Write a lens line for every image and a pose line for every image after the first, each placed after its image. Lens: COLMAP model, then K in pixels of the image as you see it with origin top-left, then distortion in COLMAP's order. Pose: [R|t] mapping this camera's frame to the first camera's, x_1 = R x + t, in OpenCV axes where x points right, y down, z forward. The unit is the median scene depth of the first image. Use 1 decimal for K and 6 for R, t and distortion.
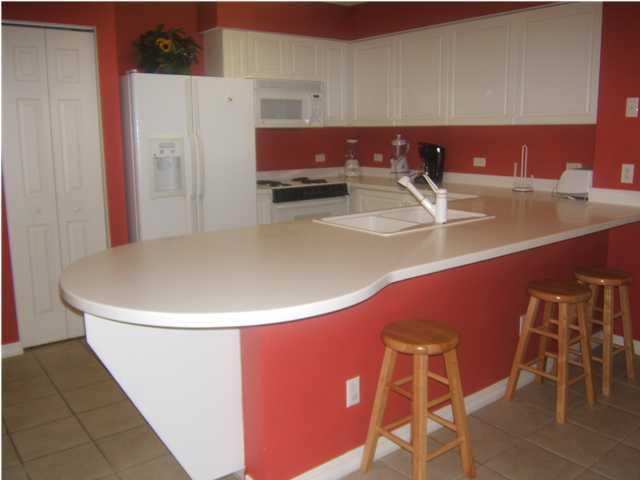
lens RADIAL K [[568.5, 0, 320.0], [0, 568.5, 240.0], [0, 0, 1]] dist [-0.002271, -0.001762]
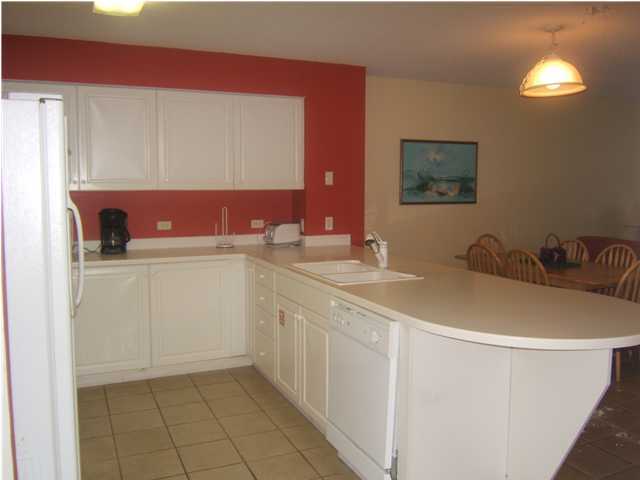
lens RADIAL K [[568.5, 0, 320.0], [0, 568.5, 240.0], [0, 0, 1]] dist [-0.002271, -0.001762]
pose [[0.240587, -0.088664, 0.966570, -0.689676], [0.186610, 0.981467, 0.043582, -0.115522], [-0.952520, 0.169886, 0.252674, 0.539613]]
